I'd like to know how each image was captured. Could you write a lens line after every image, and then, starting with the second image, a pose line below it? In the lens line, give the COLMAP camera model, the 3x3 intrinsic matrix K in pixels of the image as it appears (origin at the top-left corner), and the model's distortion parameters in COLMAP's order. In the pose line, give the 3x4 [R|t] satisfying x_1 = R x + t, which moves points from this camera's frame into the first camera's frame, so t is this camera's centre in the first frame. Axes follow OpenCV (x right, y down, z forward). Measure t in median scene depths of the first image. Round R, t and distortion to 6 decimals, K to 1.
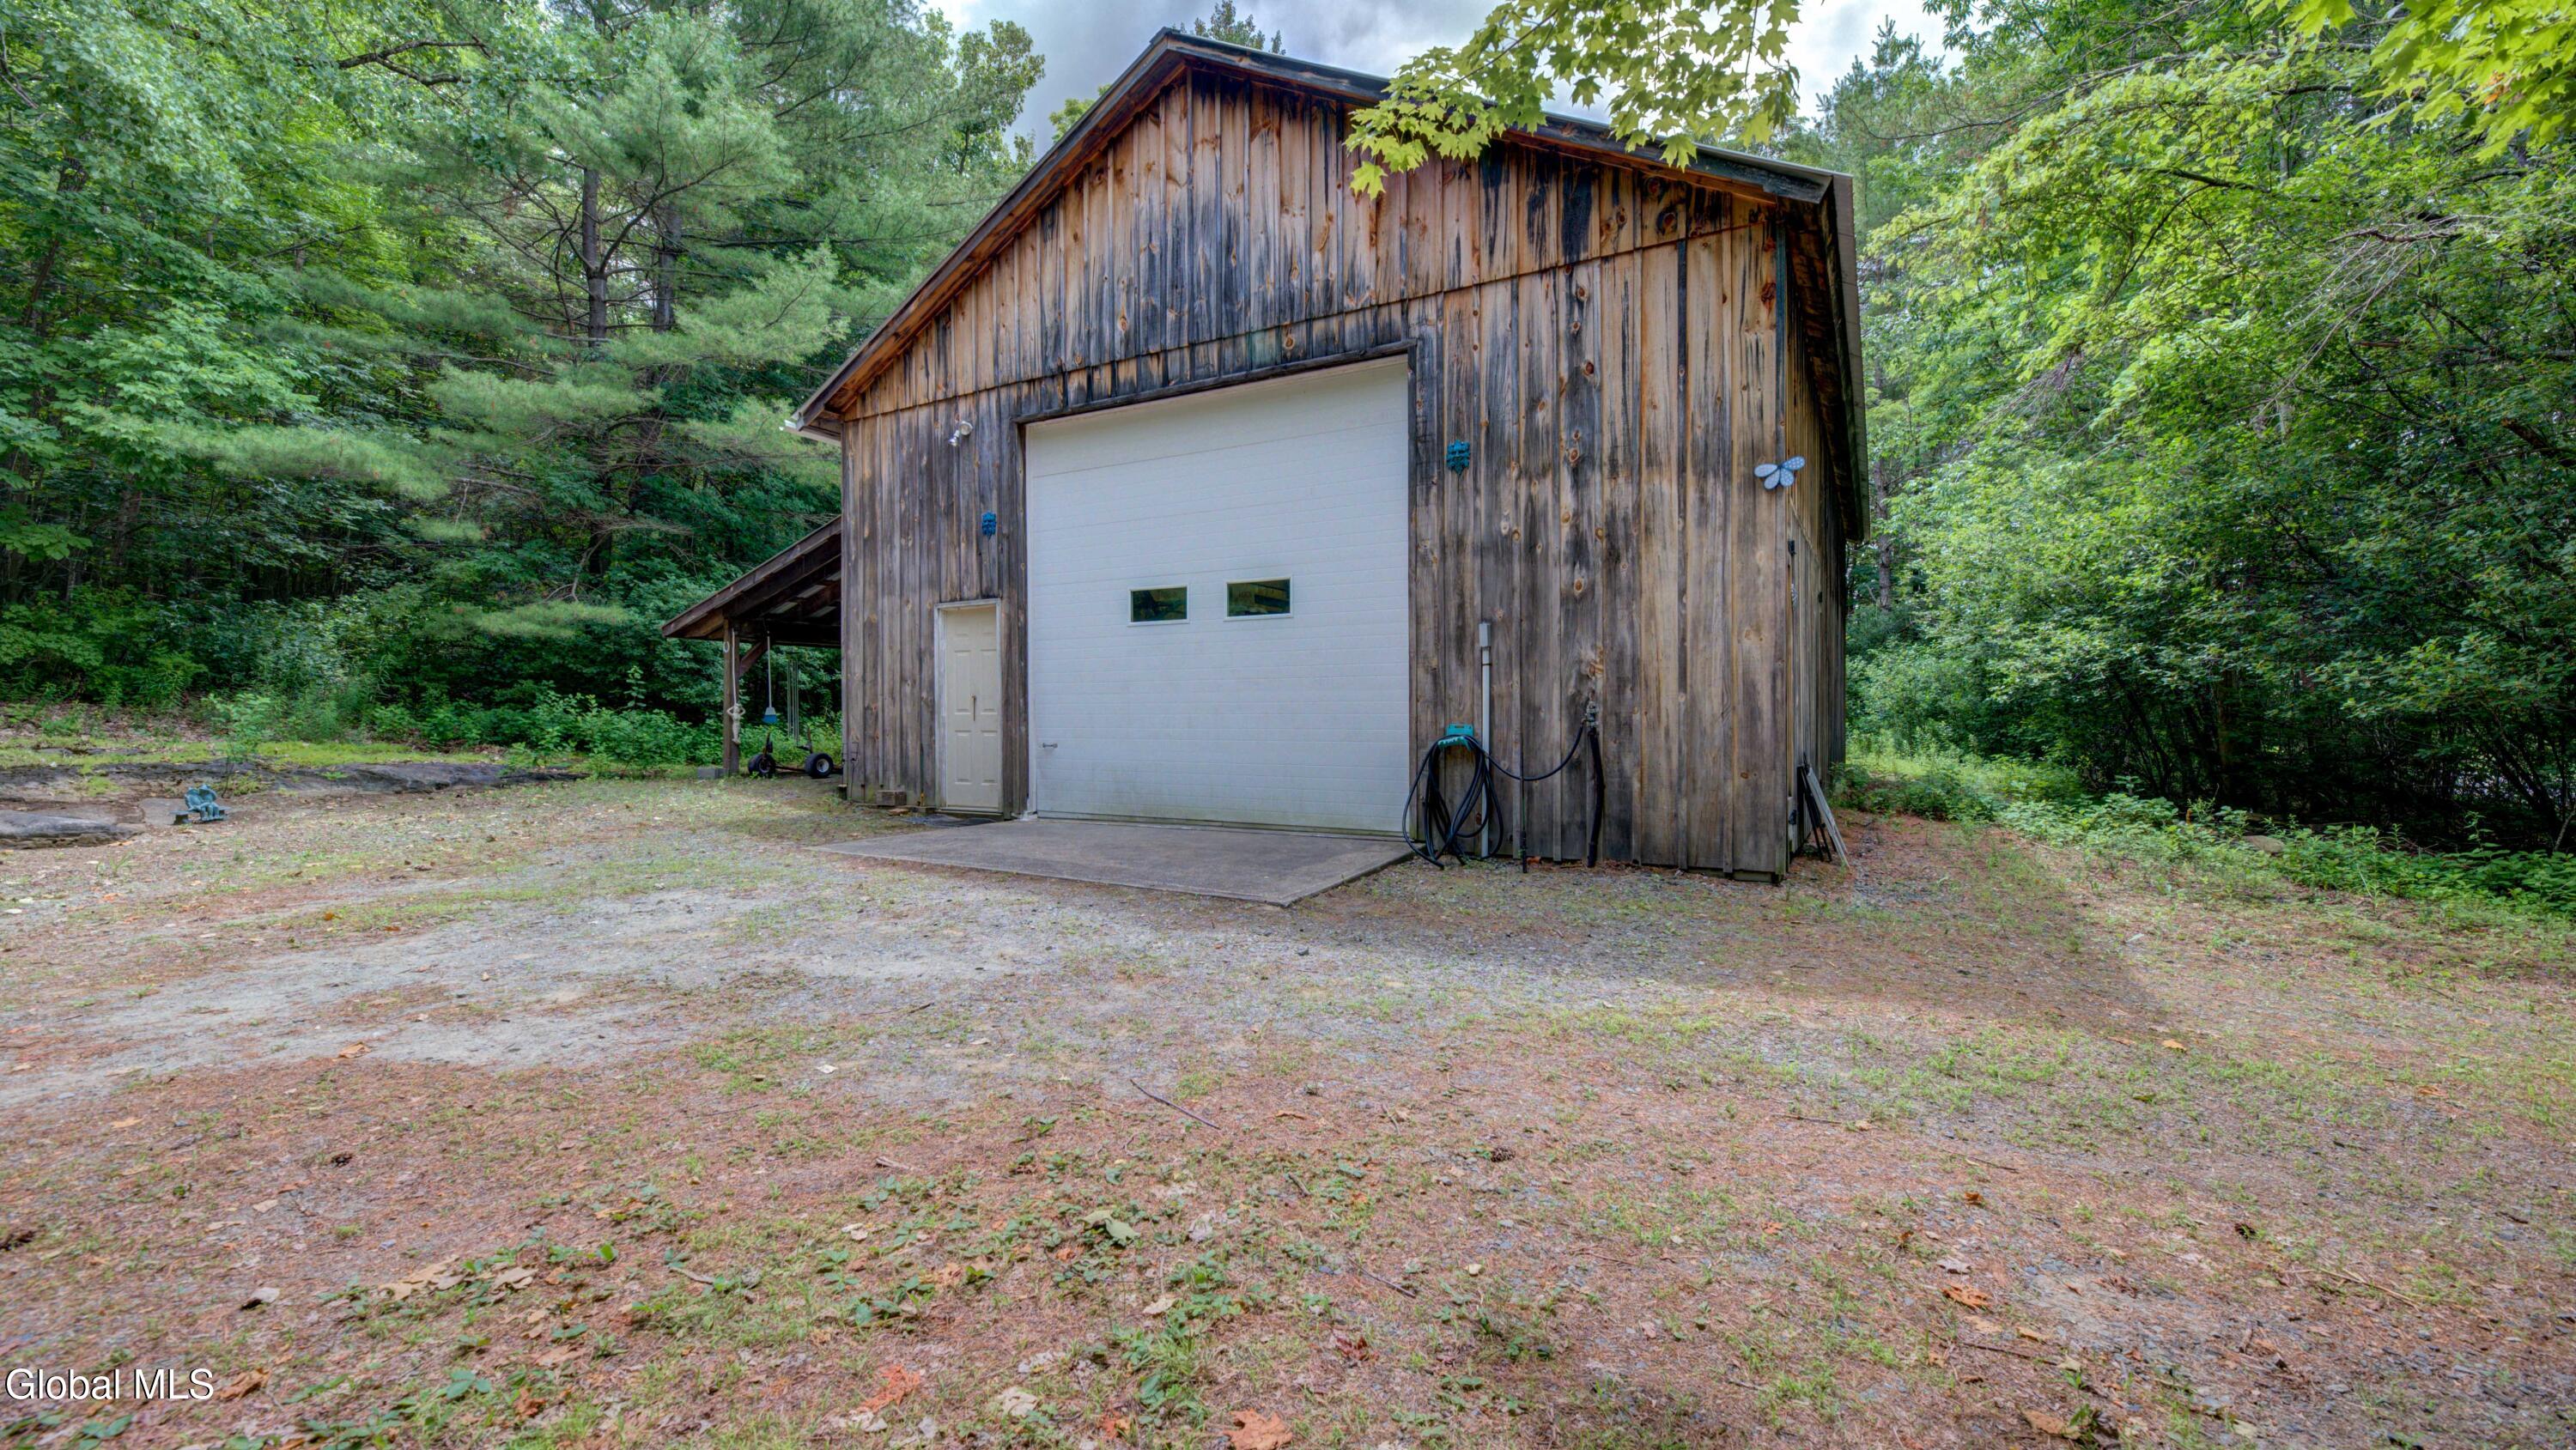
lens RADIAL K [[1065.4, 0, 1288.0], [0, 1065.4, 725.0], [0, 0, 1]] dist [-0.006412, 0.000294]
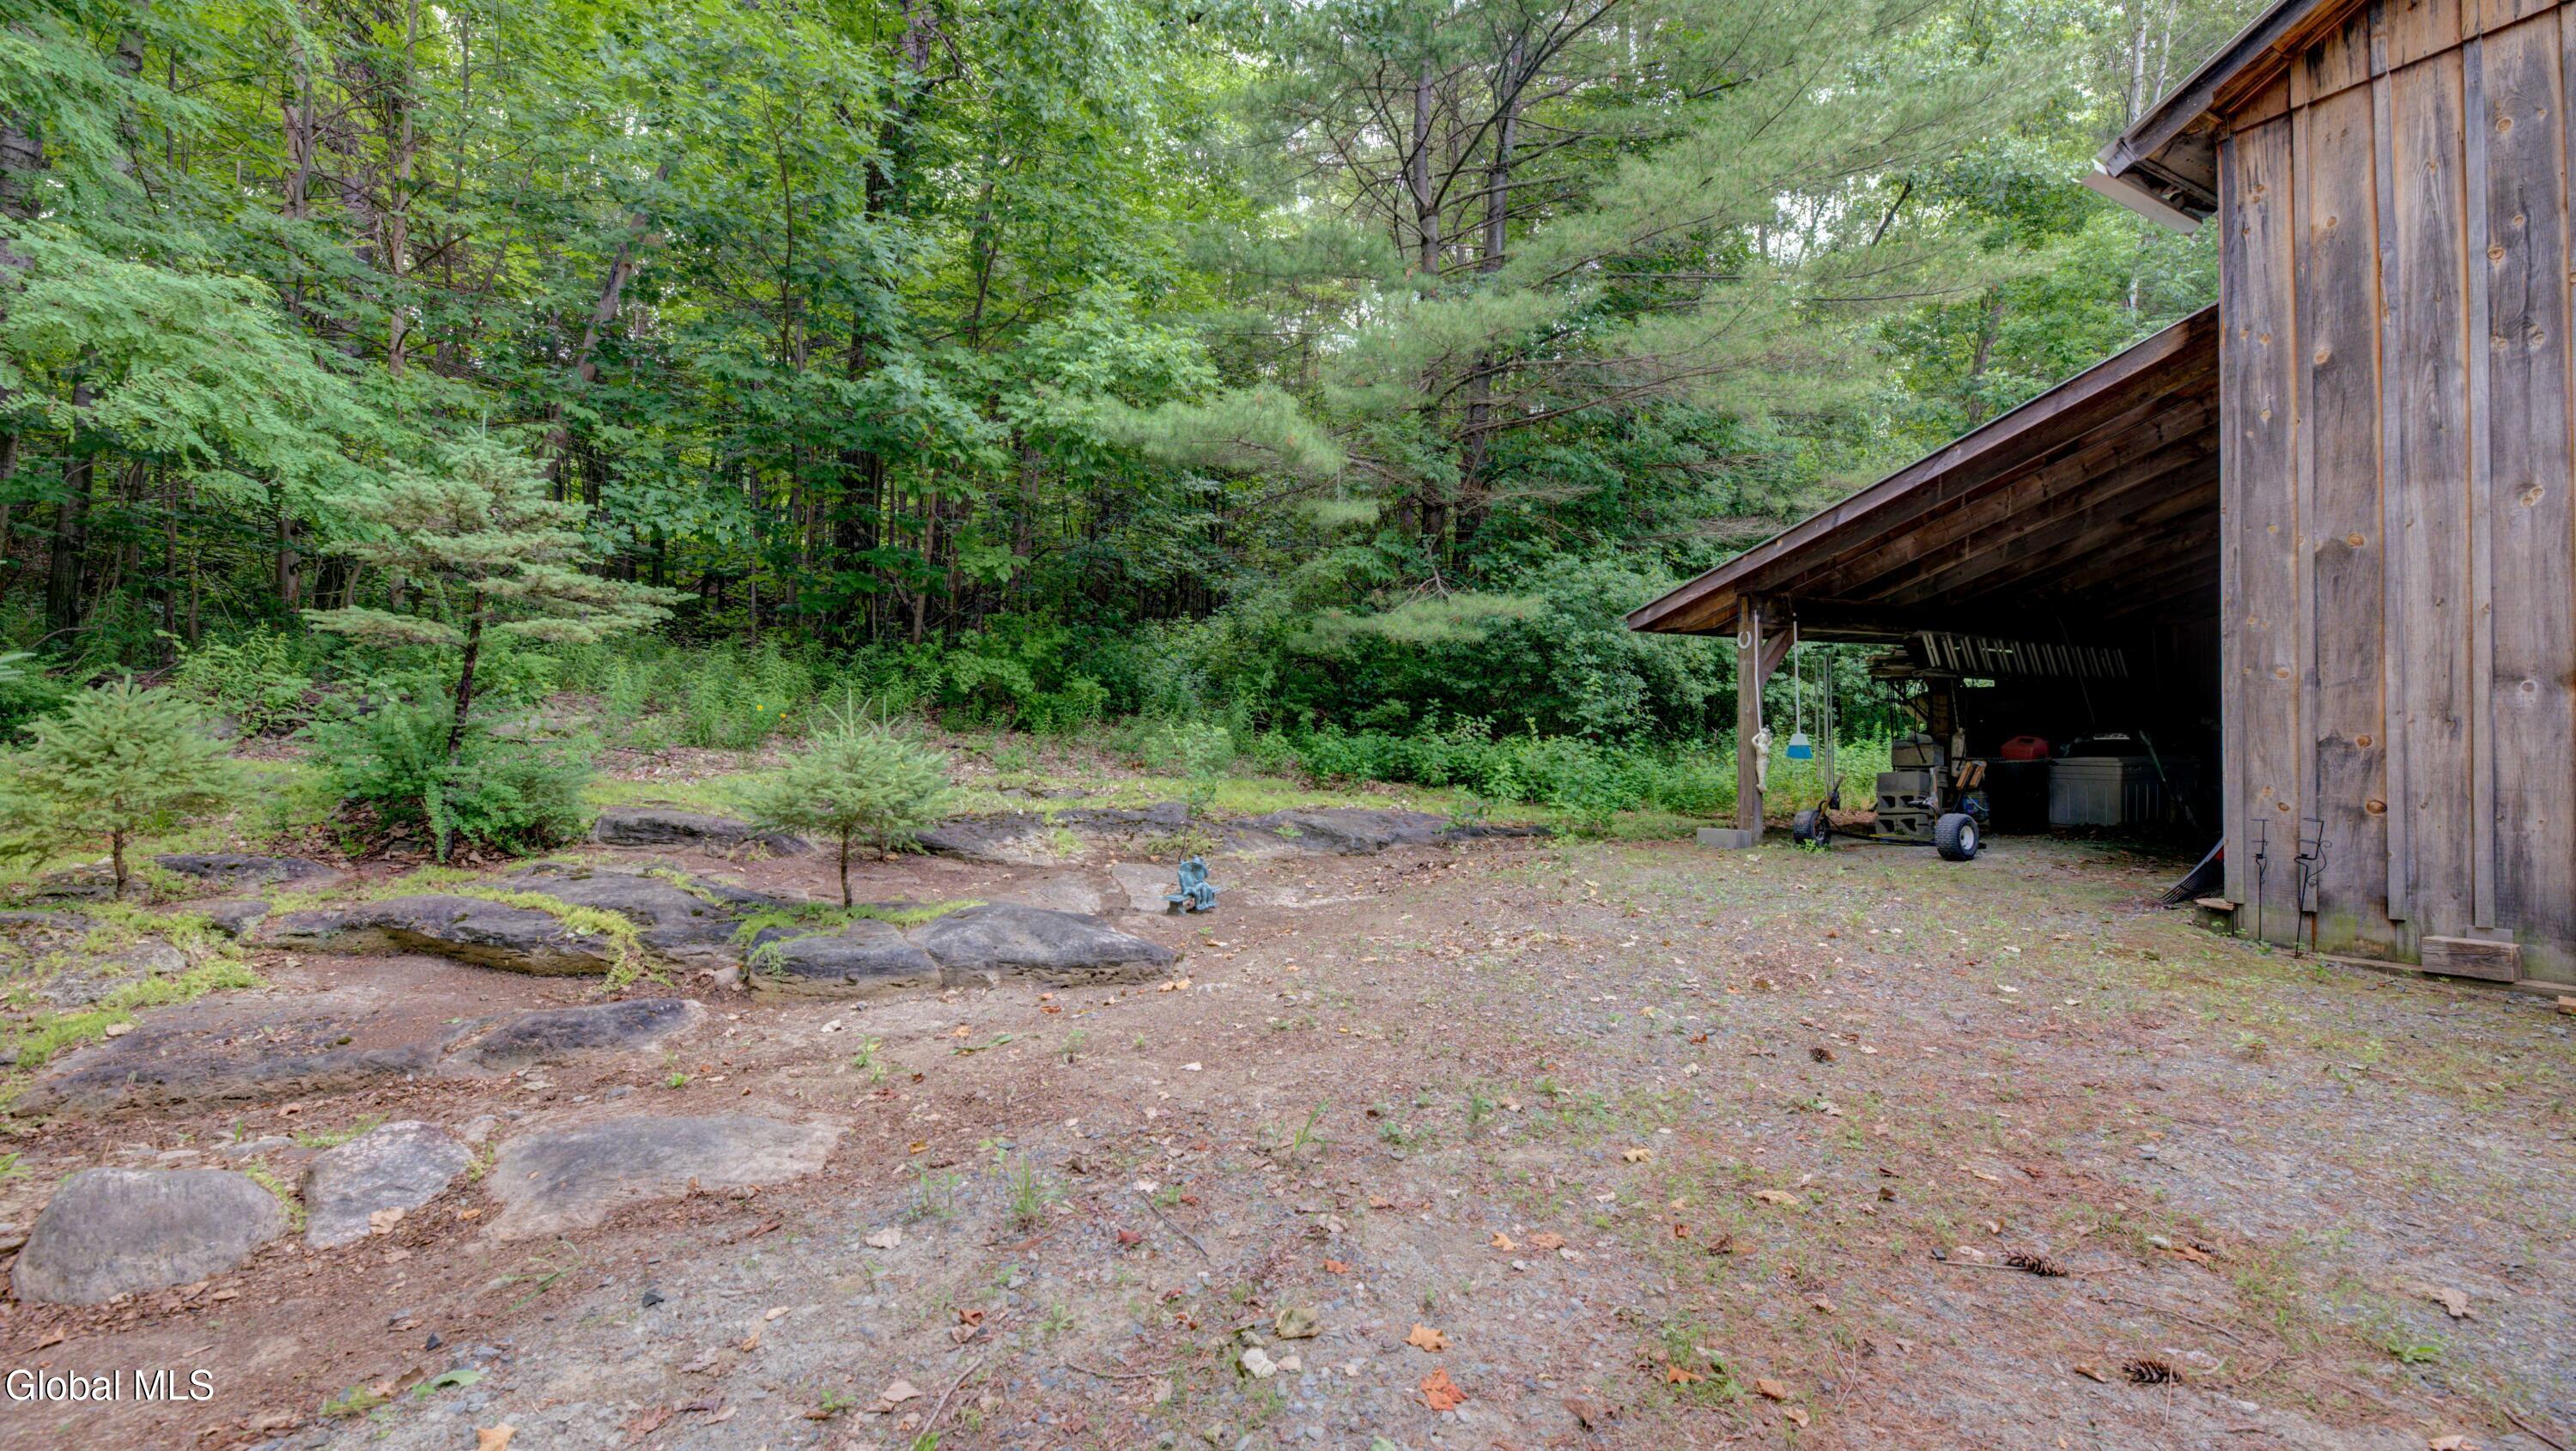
lens RADIAL K [[1065.4, 0, 1288.0], [0, 1065.4, 725.5], [0, 0, 1]] dist [-0.006412, 0.000294]
pose [[0.857058, -0.007616, -0.515164, -0.455791], [0.002248, 0.999936, -0.011044, -0.016300], [0.515216, 0.008307, 0.857020, 0.321094]]
